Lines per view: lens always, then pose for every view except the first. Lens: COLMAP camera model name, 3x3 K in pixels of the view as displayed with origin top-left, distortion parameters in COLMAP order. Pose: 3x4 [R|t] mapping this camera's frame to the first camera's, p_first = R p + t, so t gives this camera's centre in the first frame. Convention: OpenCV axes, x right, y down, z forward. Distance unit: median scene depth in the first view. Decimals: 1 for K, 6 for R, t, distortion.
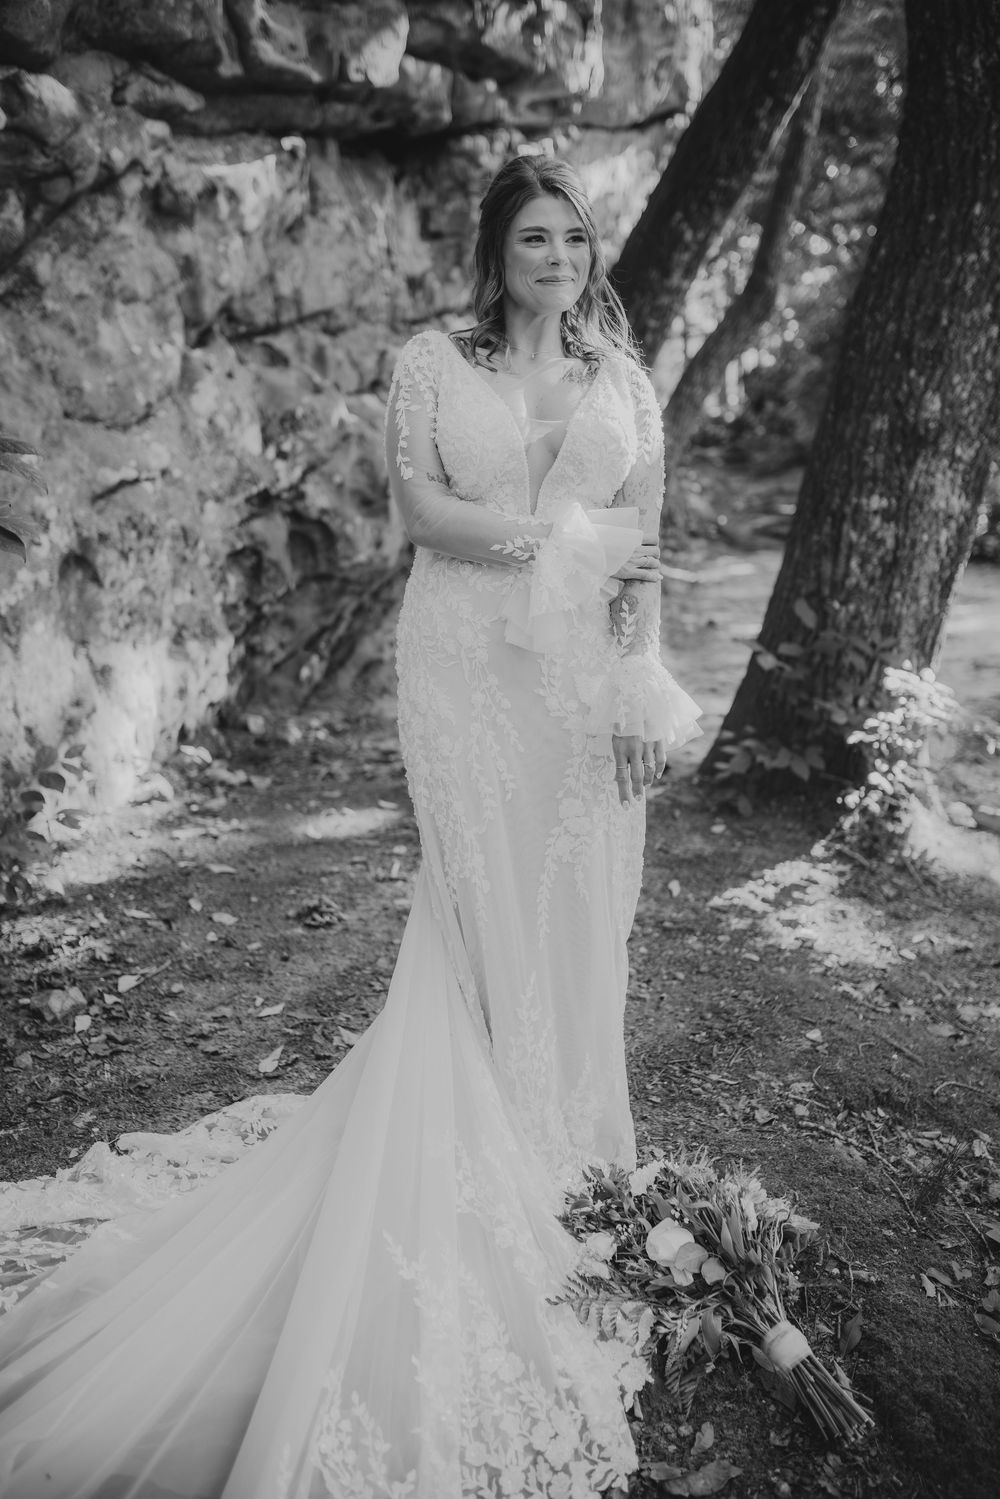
lens RADIAL K [[1386.3, 0, 502.4], [0, 1386.3, 749.5], [0, 0, 1]] dist [-0.050766, 0.000000]
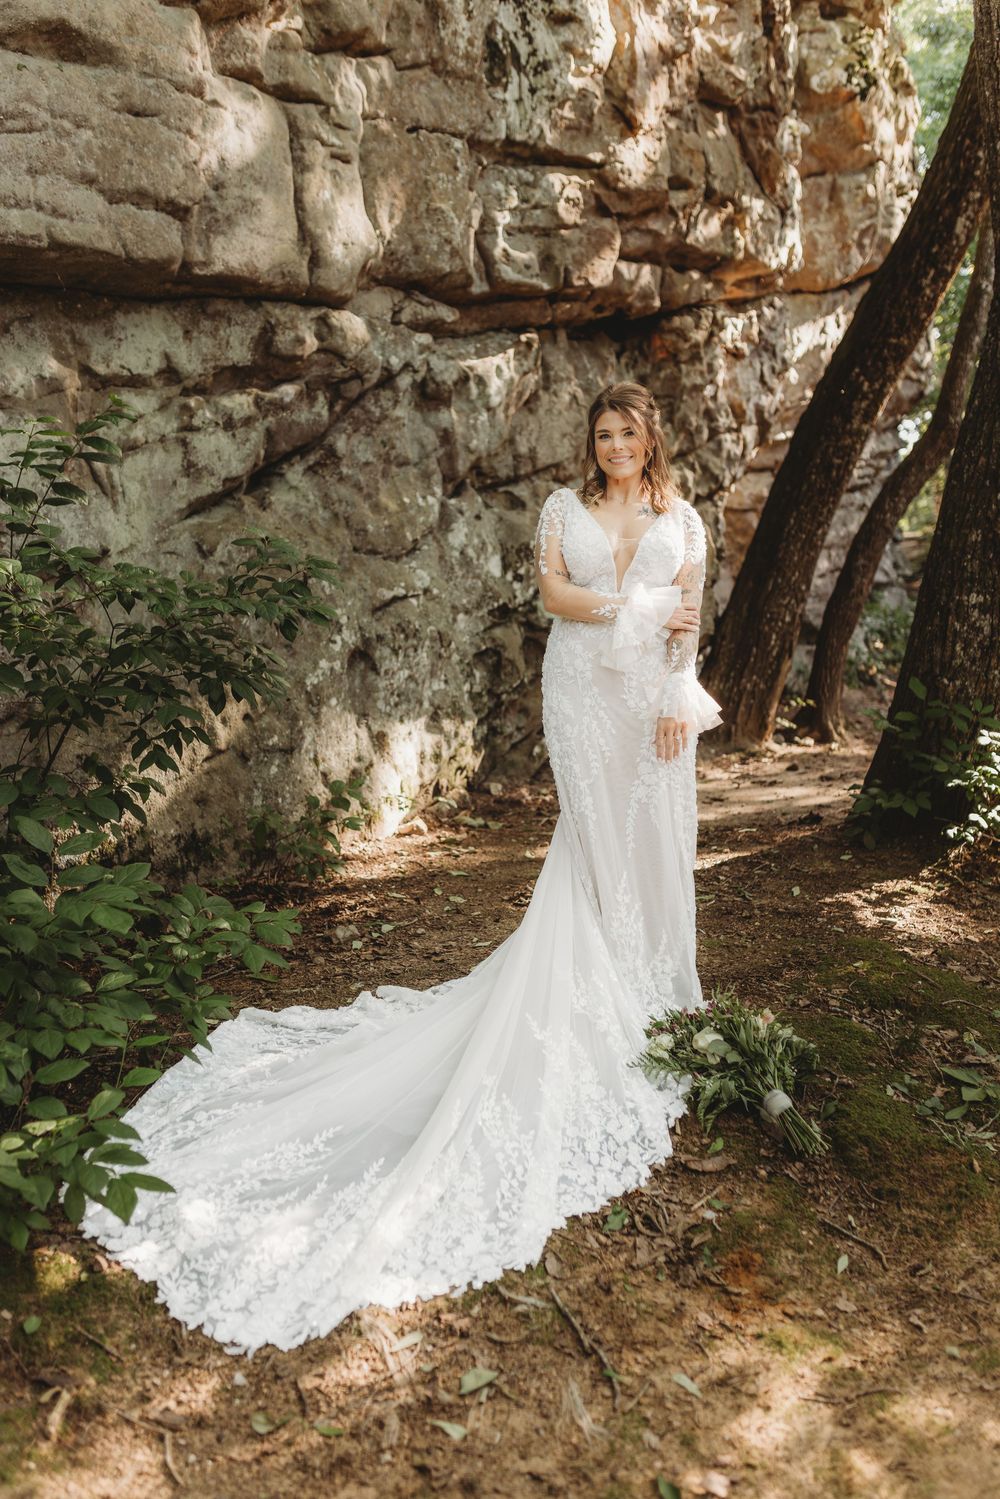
lens RADIAL K [[1386.3, 0, 499.4], [0, 1386.3, 748.3], [0, 0, 1]] dist [-0.050766, 0.000000]
pose [[0.980648, -0.004230, -0.195731, 0.094544], [-0.014347, 0.995526, -0.093395, 0.082331], [0.195251, 0.094395, 0.976200, -0.305573]]
